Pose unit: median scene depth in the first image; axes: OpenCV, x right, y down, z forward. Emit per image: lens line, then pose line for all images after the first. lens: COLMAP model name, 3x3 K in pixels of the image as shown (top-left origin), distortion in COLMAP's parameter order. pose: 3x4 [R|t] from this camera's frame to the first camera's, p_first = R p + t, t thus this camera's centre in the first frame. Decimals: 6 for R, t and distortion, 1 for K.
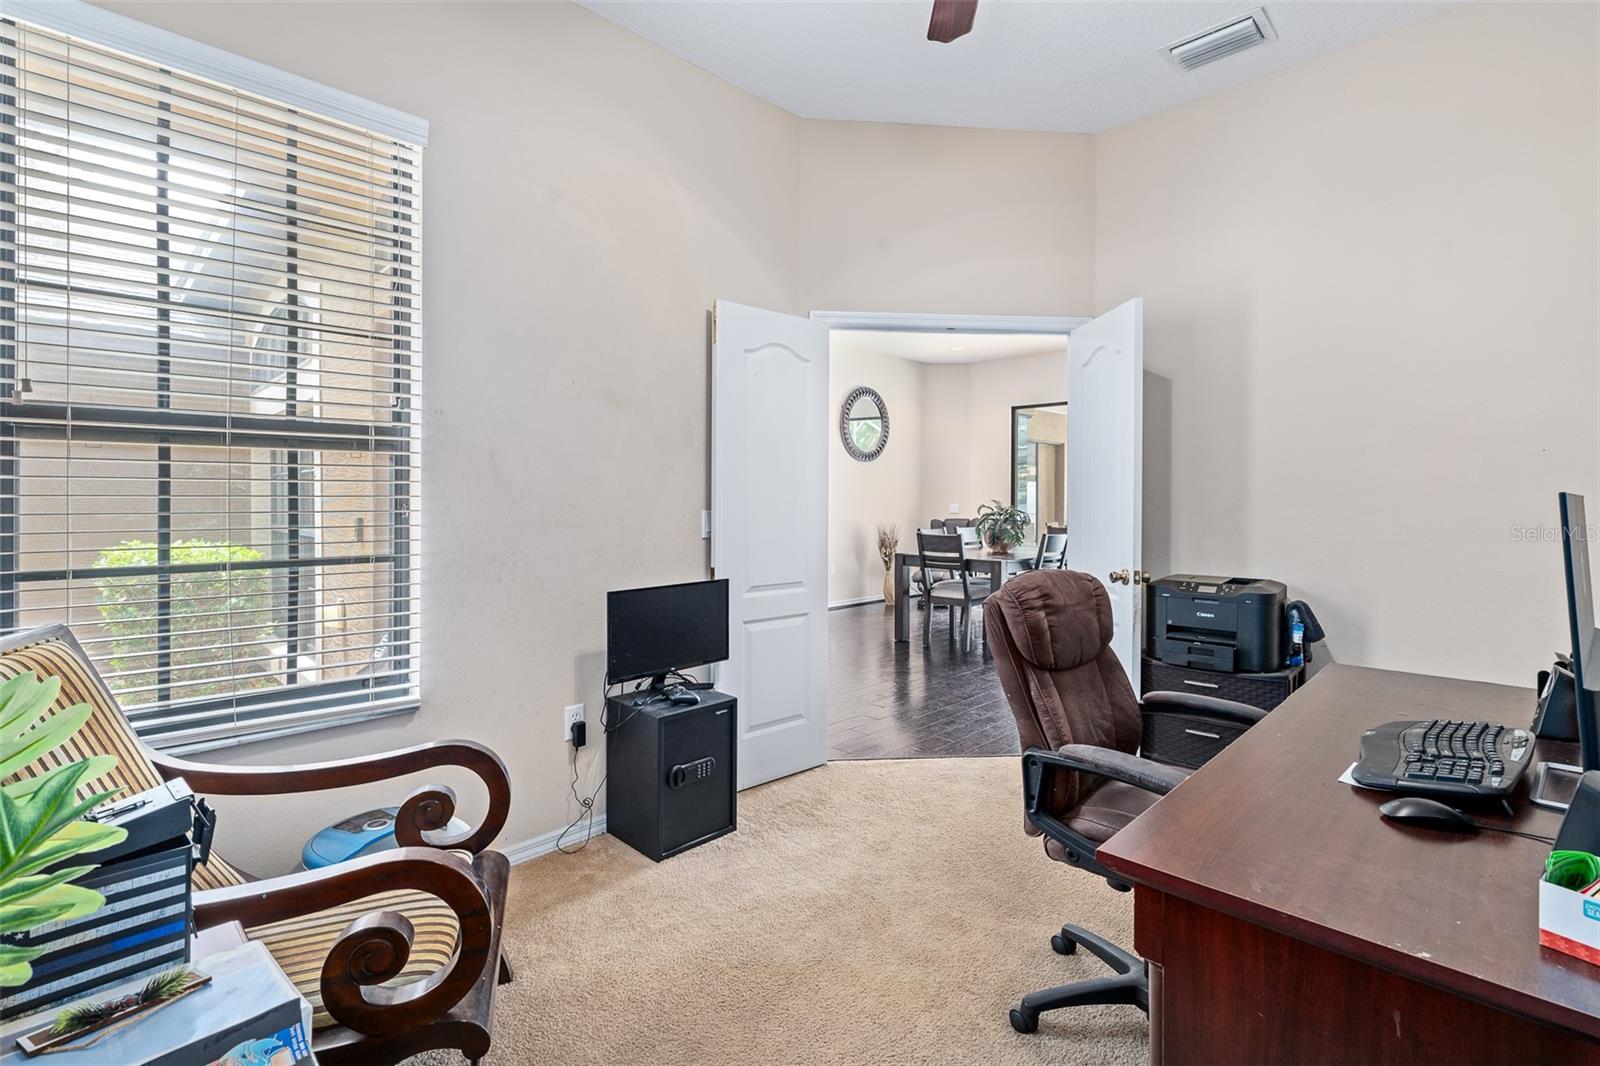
lens RADIAL K [[742.4, 0, 816.4], [0, 742.4, 501.9], [0, 0, 1]] dist [-0.000008, 0.000004]
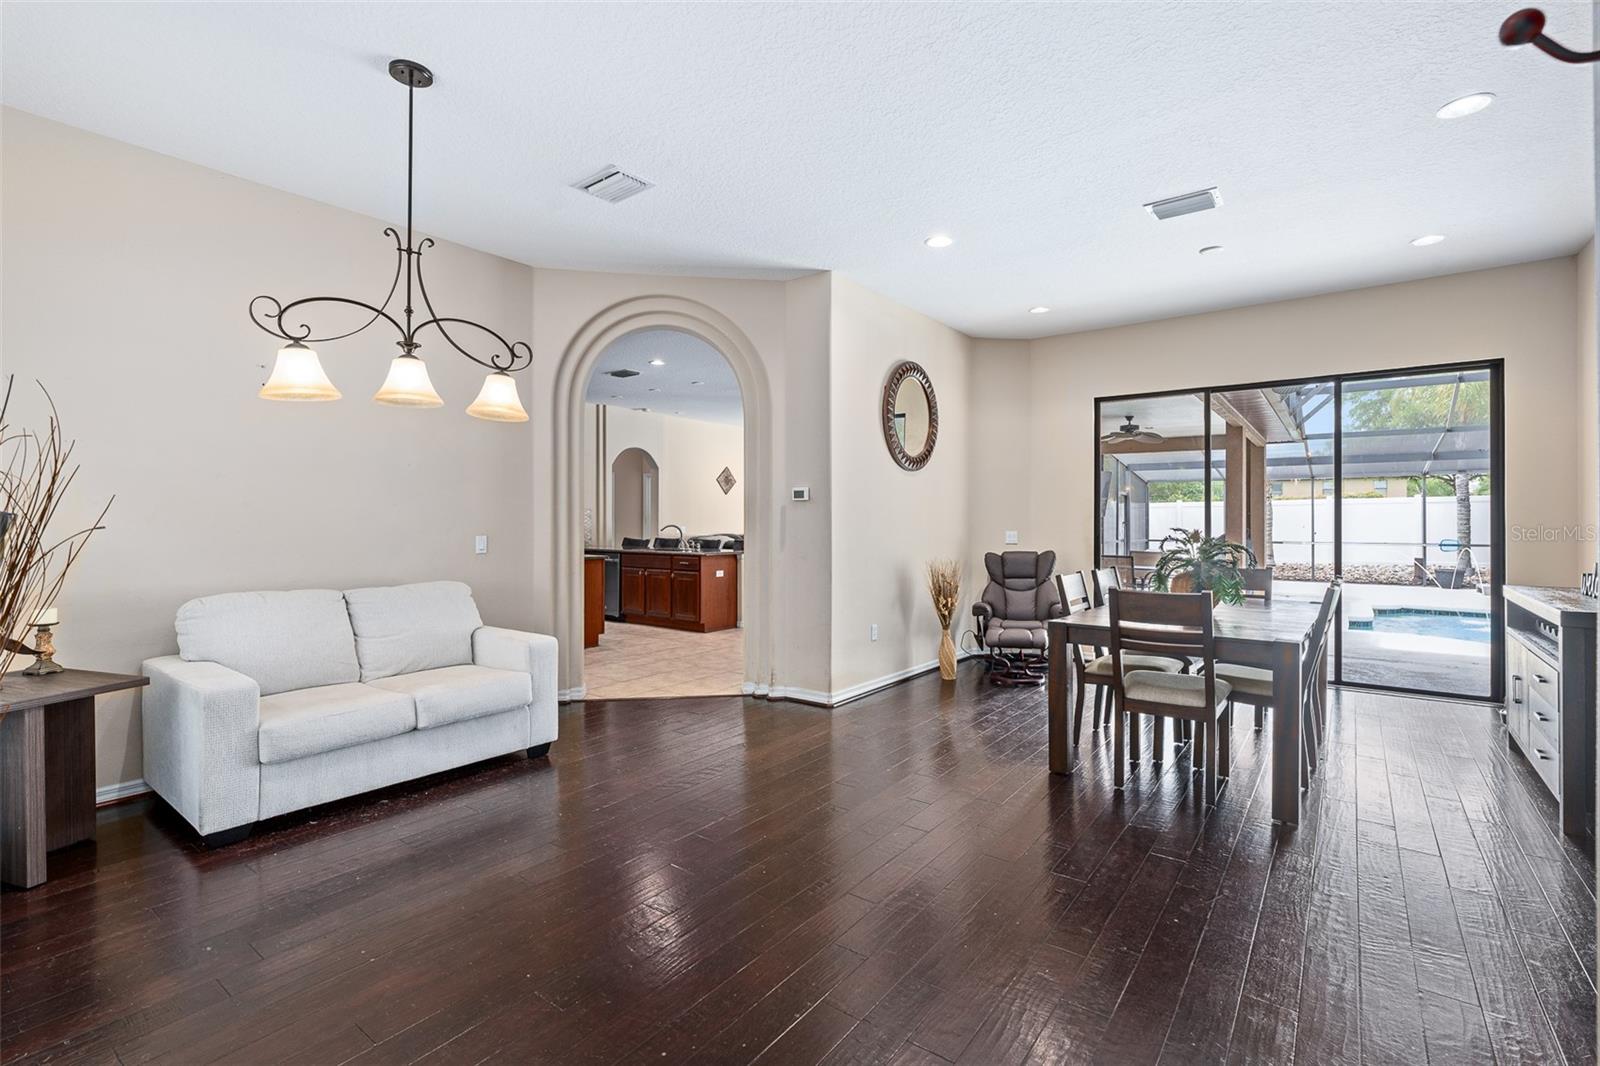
lens RADIAL K [[724.3, 0, 799.7], [0, 724.3, 513.4], [0, 0, 1]] dist [-0.006369, 0.003185]
pose [[0.994276, 0.001403, 0.106833, -0.139572], [0.000151, 0.999894, -0.014537, -0.005869], [-0.106842, 0.014470, 0.994171, 0.439156]]
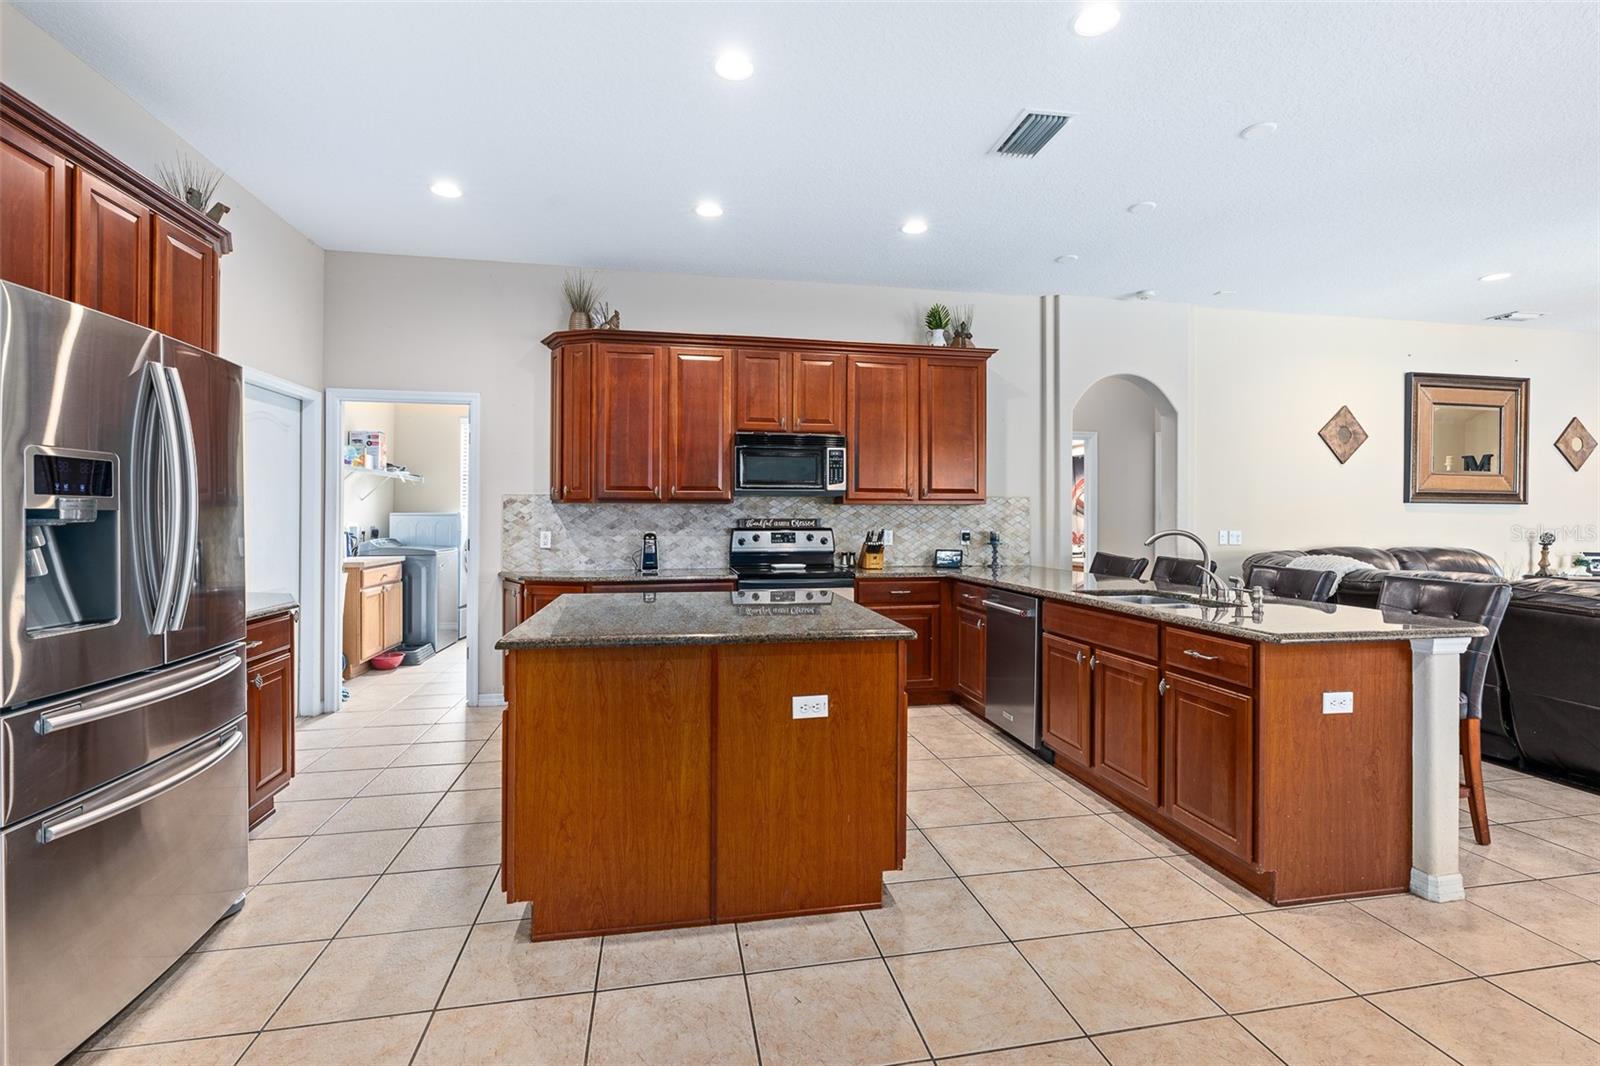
lens RADIAL K [[724.3, 0, 800.6], [0, 724.3, 519.0], [0, 0, 1]] dist [-0.006369, 0.003185]
pose [[0.812416, 0.004985, -0.583057, -0.151774], [-0.005956, 0.999982, 0.000250, -0.011089], [0.583048, 0.003270, 0.812431, 1.235299]]
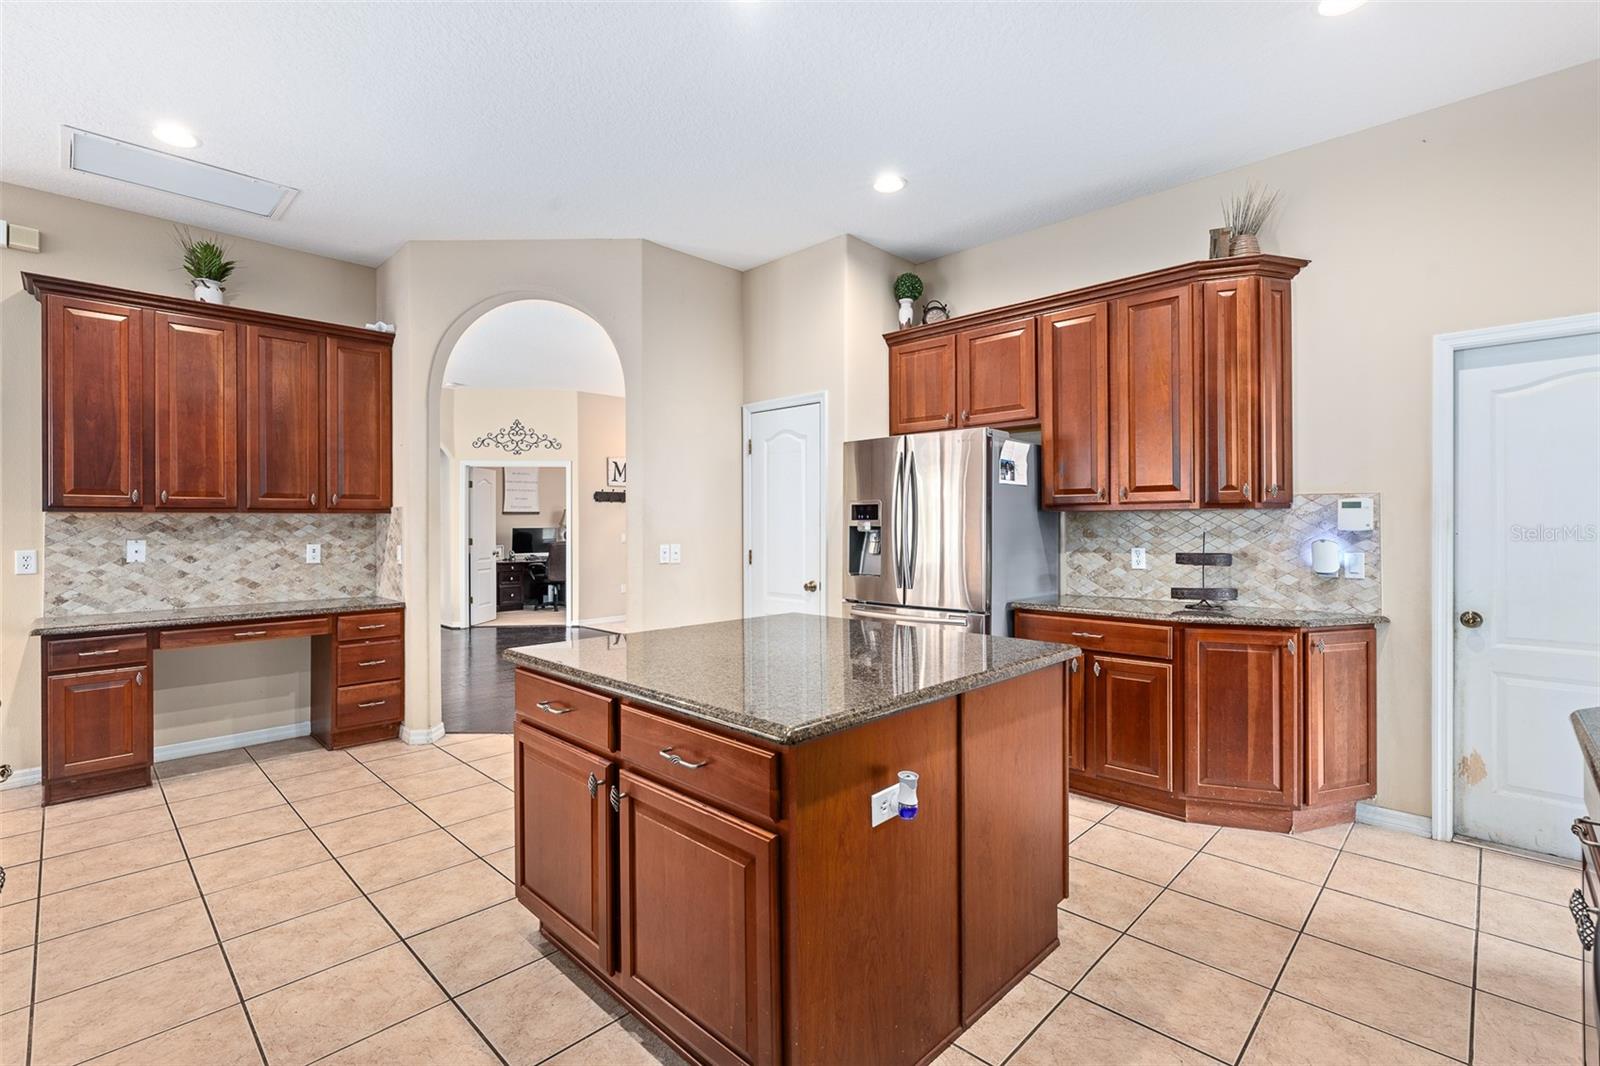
lens RADIAL K [[724.3, 0, 787.0], [0, 724.3, 521.1], [0, 0, 1]] dist [-0.006369, 0.003185]
pose [[-0.999655, 0.005015, 0.025766, -0.447917], [0.005004, 0.999987, -0.000511, -0.016542], [-0.025768, -0.000382, -0.999668, 1.878247]]
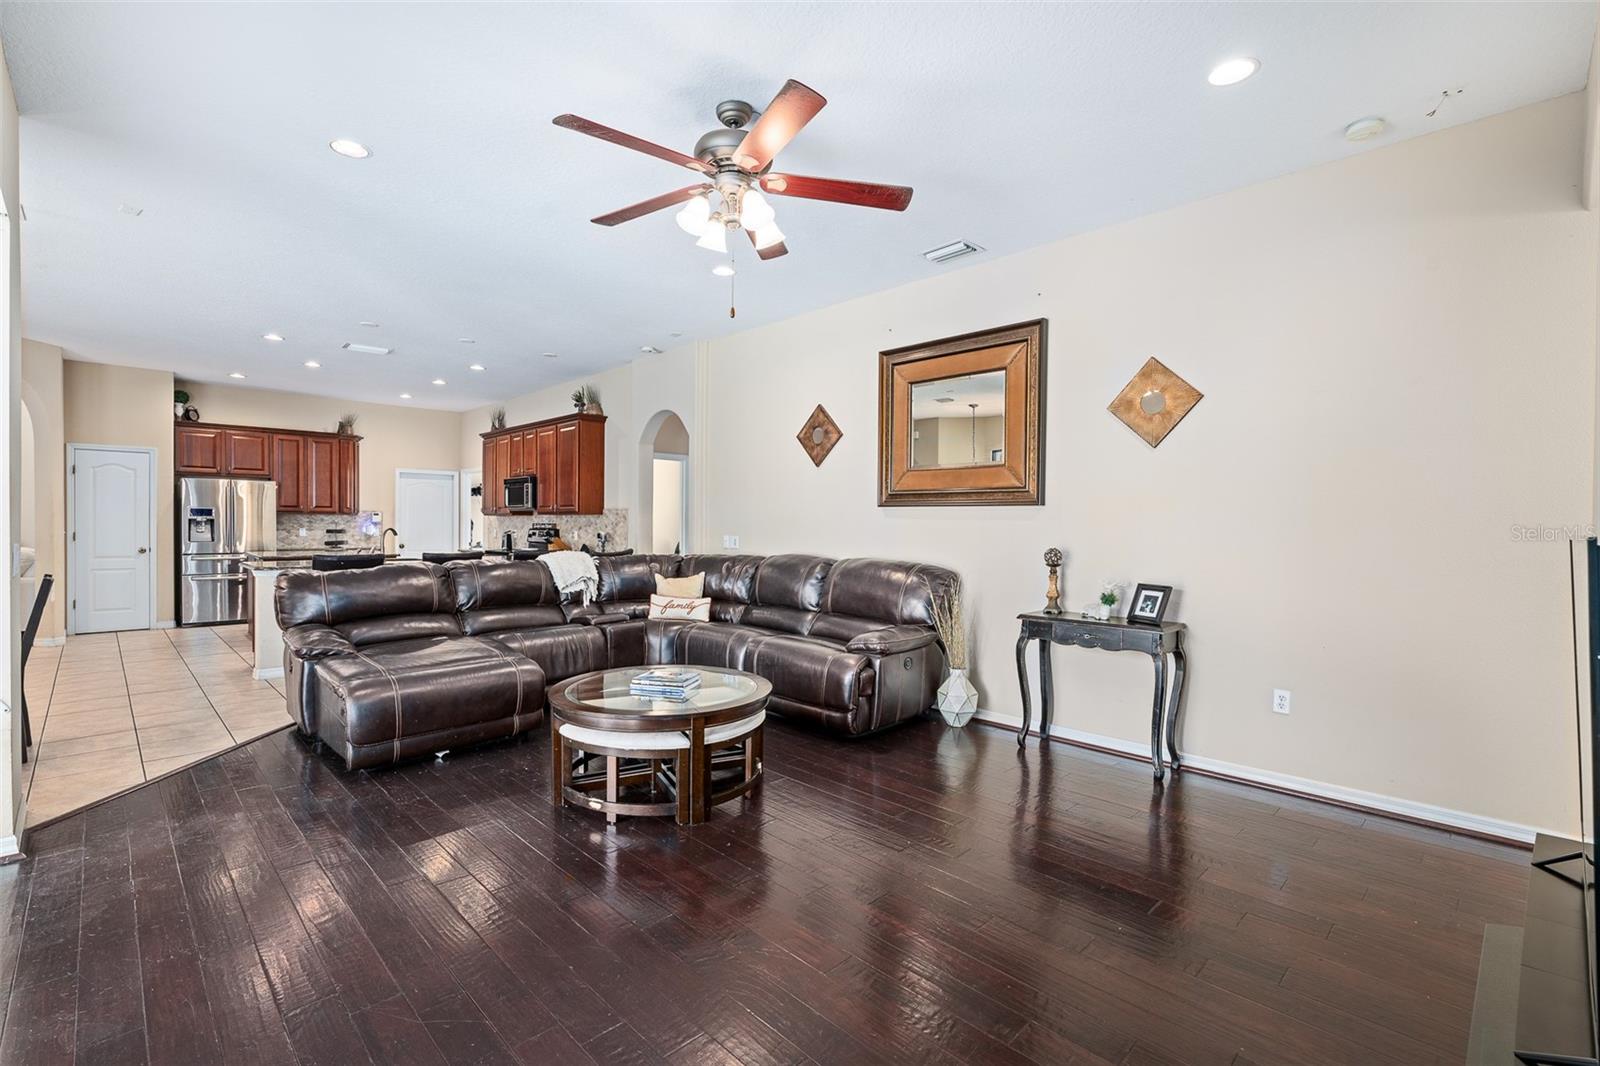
lens RADIAL K [[724.3, 0, 803.5], [0, 724.3, 536.2], [0, 0, 1]] dist [-0.006369, 0.003185]
pose [[-0.036705, 0.017231, -0.999178, 0.728397], [-0.012255, 0.999768, 0.017691, -0.017078], [0.999251, 0.012894, -0.036485, 2.385833]]
